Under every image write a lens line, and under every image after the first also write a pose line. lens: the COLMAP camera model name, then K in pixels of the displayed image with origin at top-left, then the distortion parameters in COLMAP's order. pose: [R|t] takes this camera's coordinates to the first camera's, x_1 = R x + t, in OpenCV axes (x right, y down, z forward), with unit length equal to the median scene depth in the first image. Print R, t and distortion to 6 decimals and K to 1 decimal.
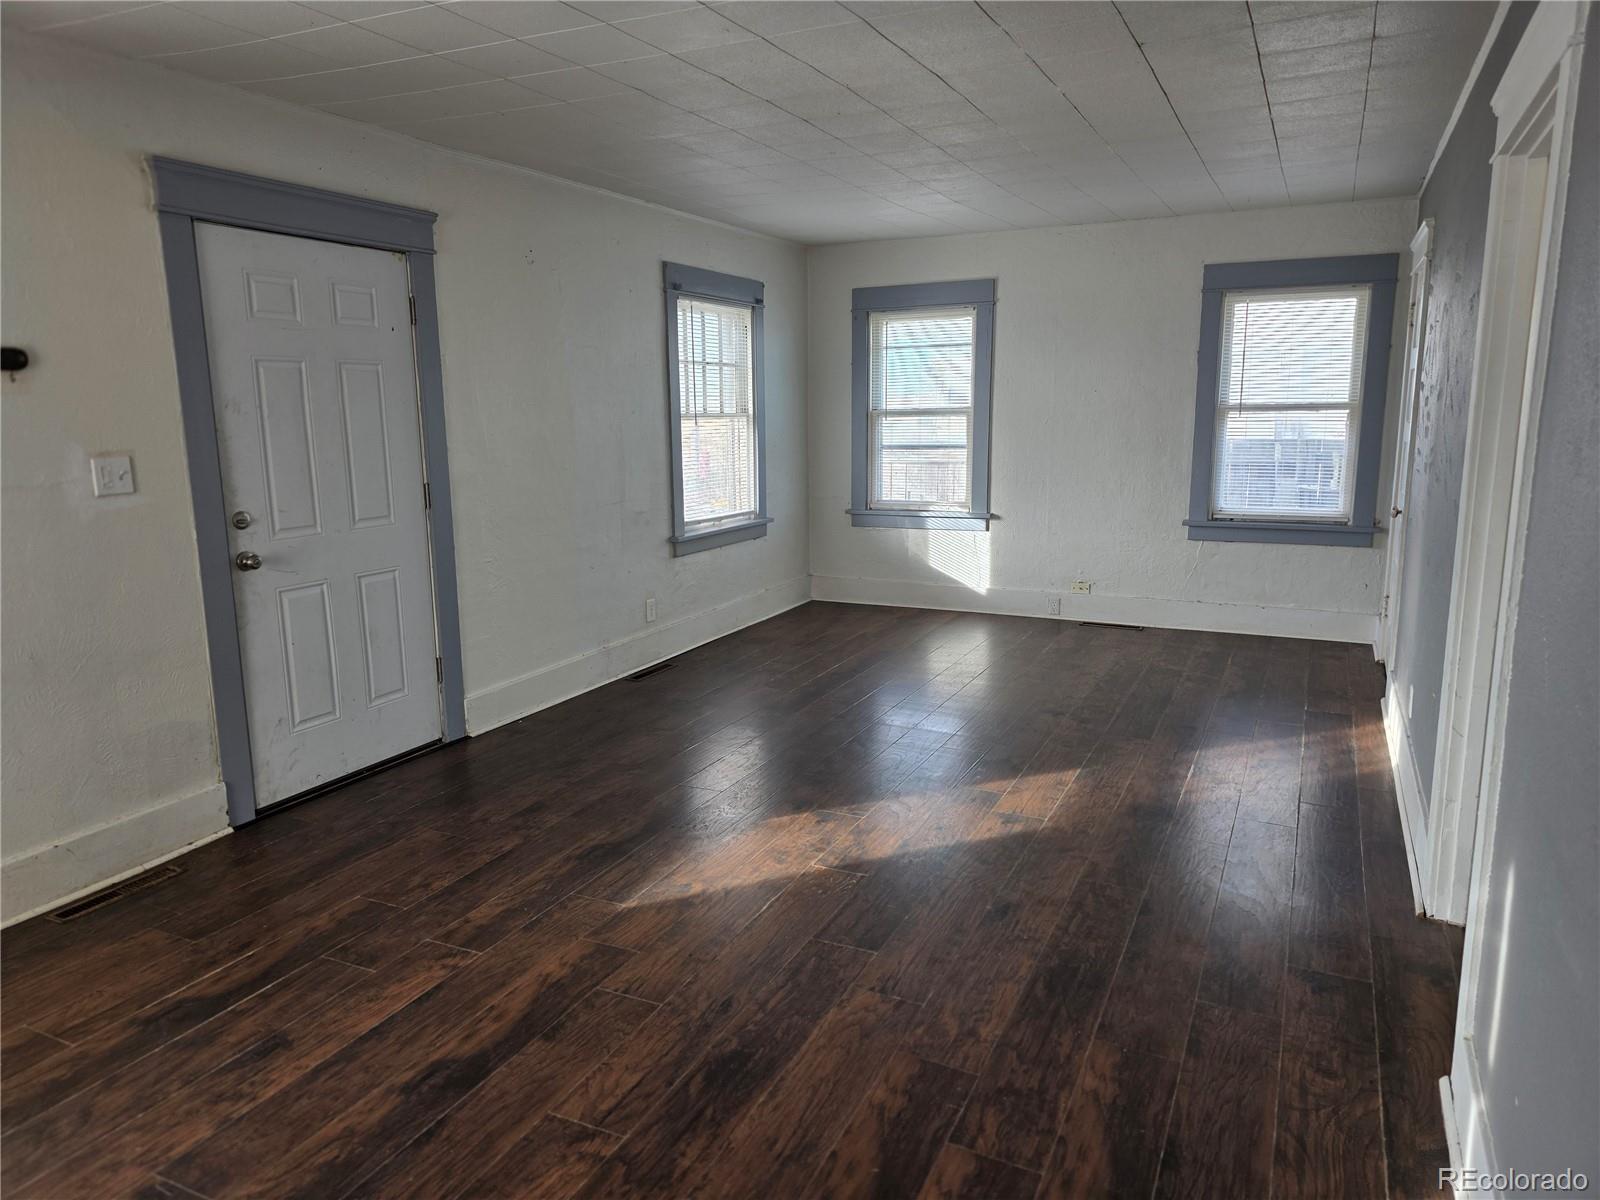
lens RADIAL K [[1076.7, 0, 800.0], [0, 1076.7, 600.0], [0, 0, 1]] dist [0.090649, -0.099004]
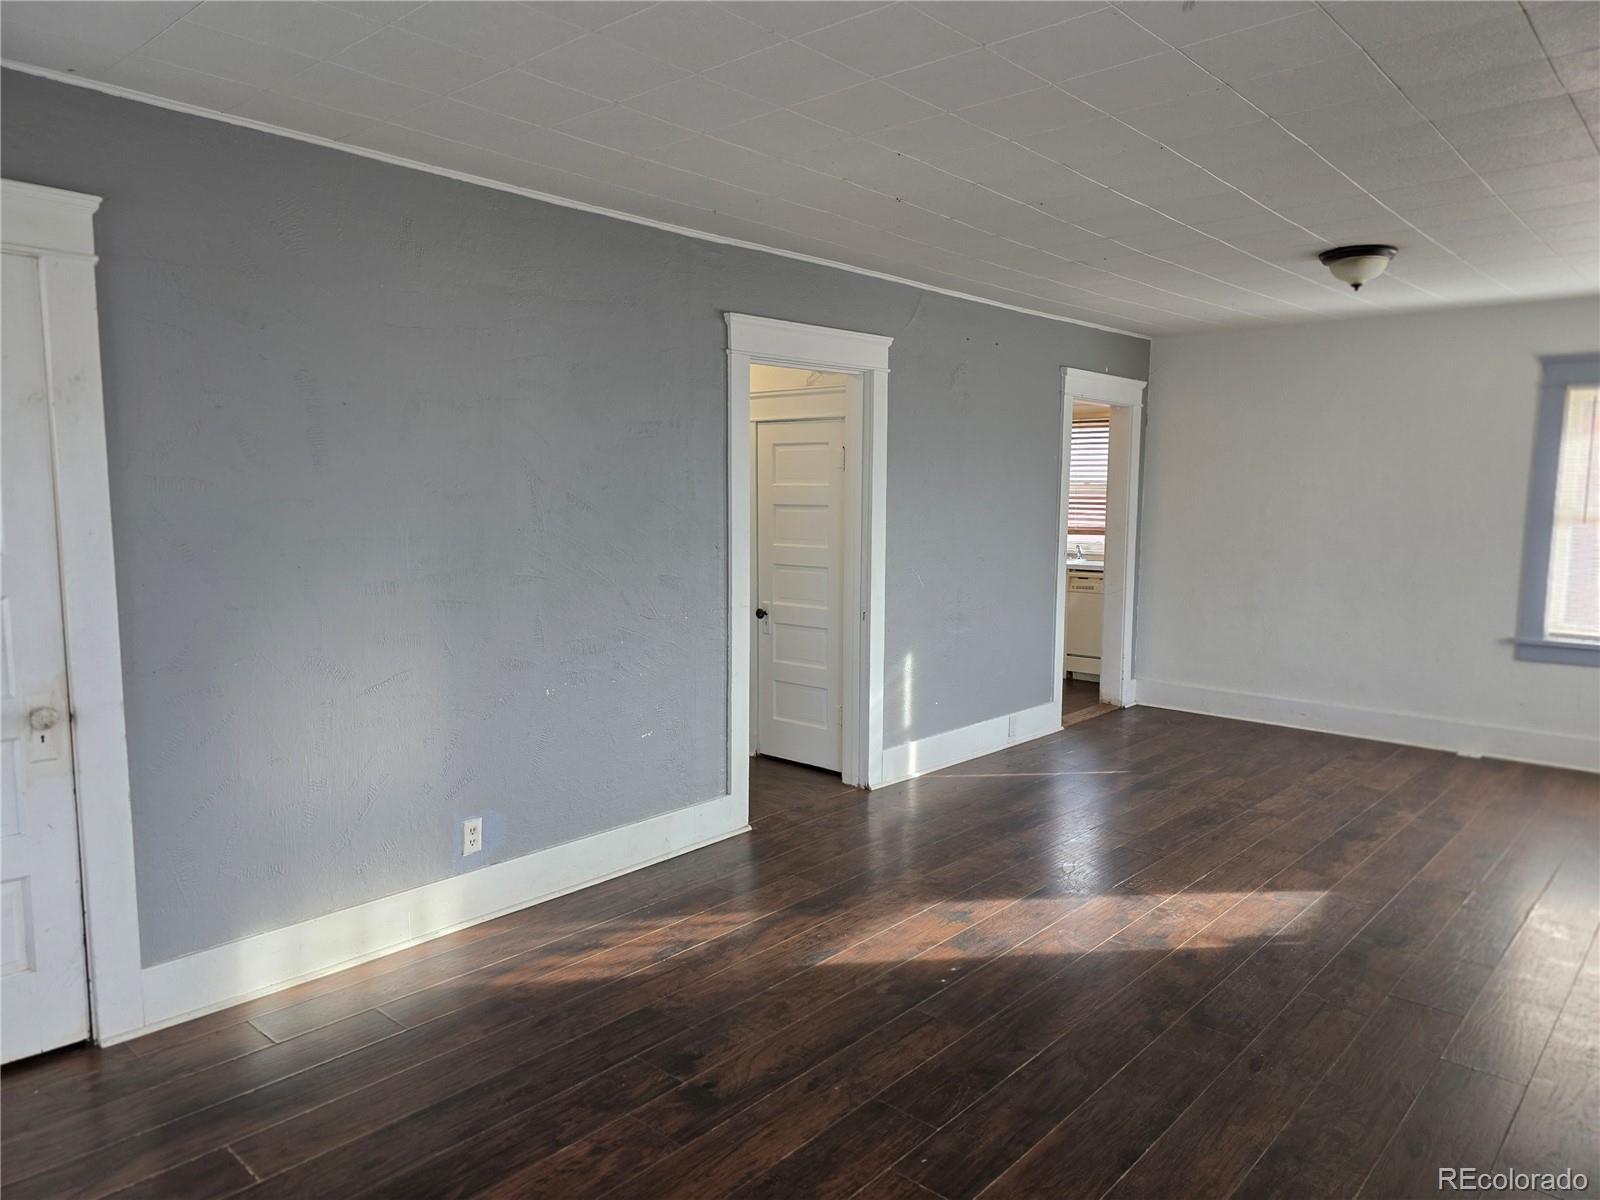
lens RADIAL K [[1076.7, 0, 800.0], [0, 1076.7, 600.0], [0, 0, 1]] dist [0.090649, -0.099004]
pose [[-0.960160, -0.027253, 0.278119, 0.059327], [0.053349, 0.959053, 0.278156, -0.326764], [-0.274312, 0.281911, -0.919391, 1.697828]]
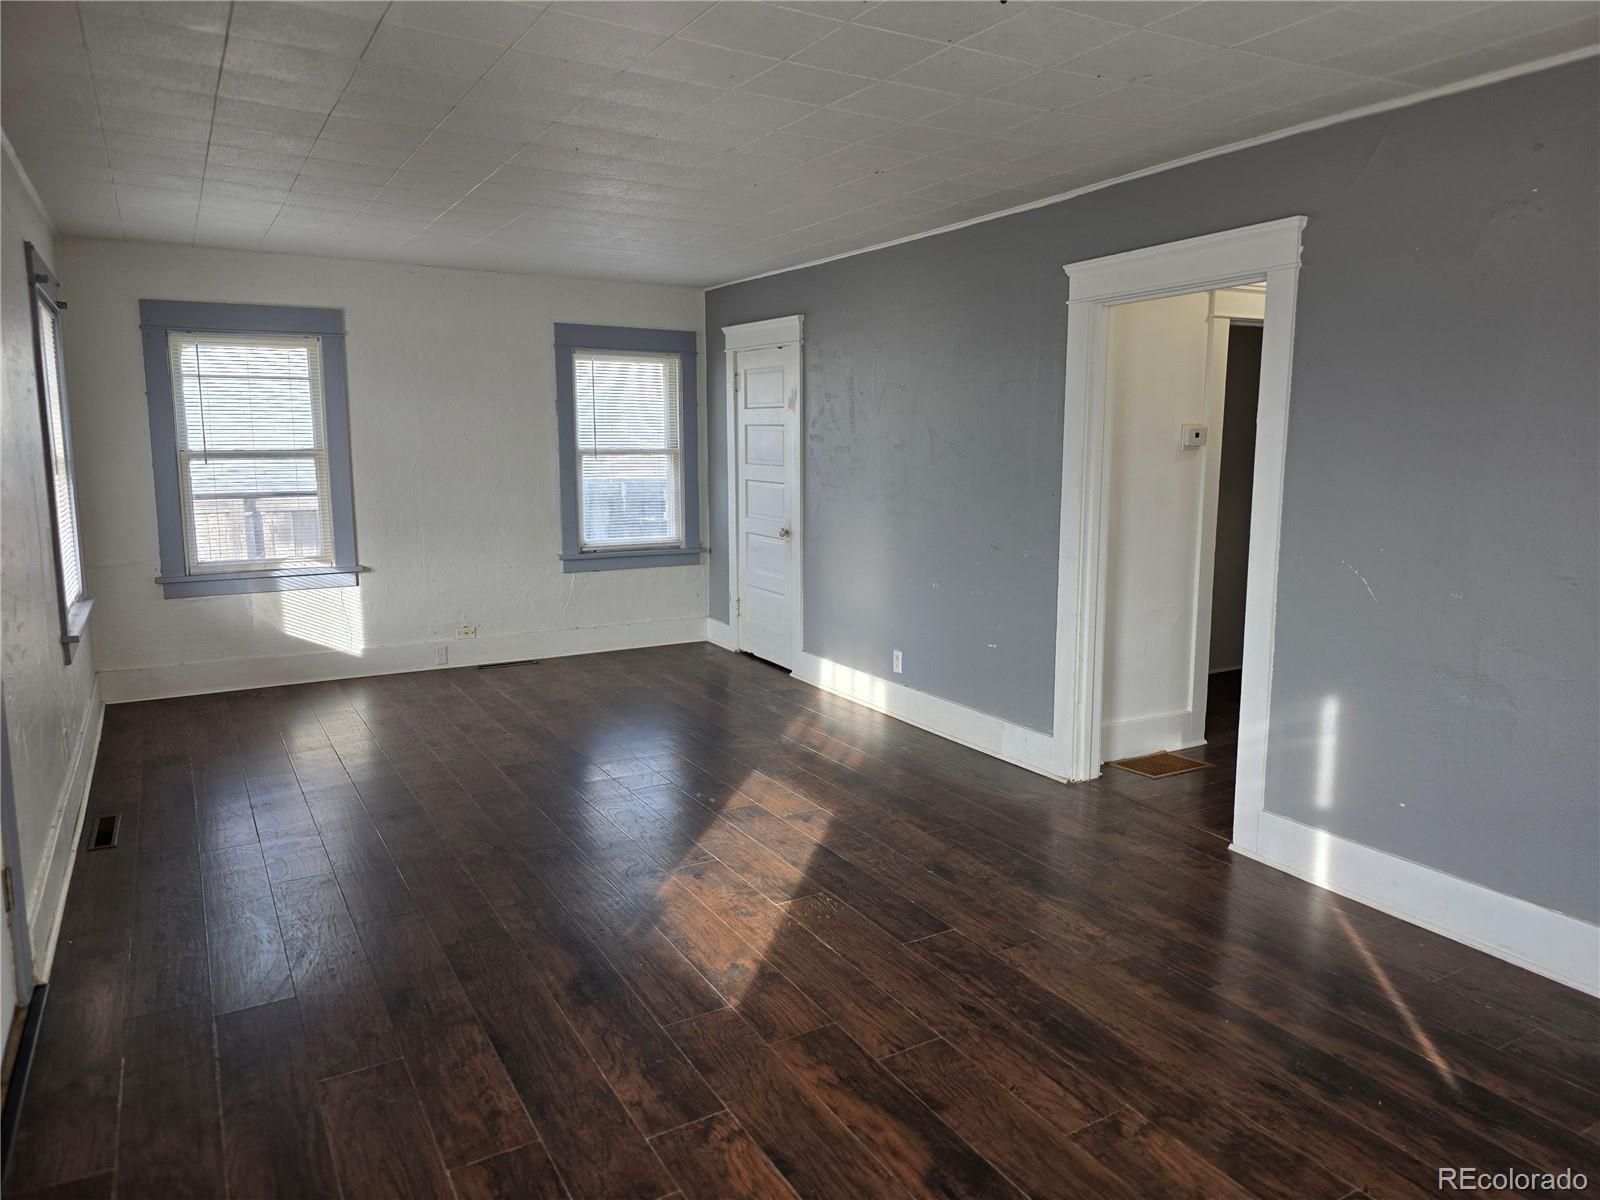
lens RADIAL K [[1067.0, 0, 828.0], [0, 1067.0, 592.7], [0, 0, 1]] dist [0.060553, -0.065905]
pose [[0.546044, -0.110313, 0.830462, -0.618648], [0.145296, 0.988740, 0.035802, -0.057371], [-0.825060, 0.101113, 0.555924, 0.308807]]
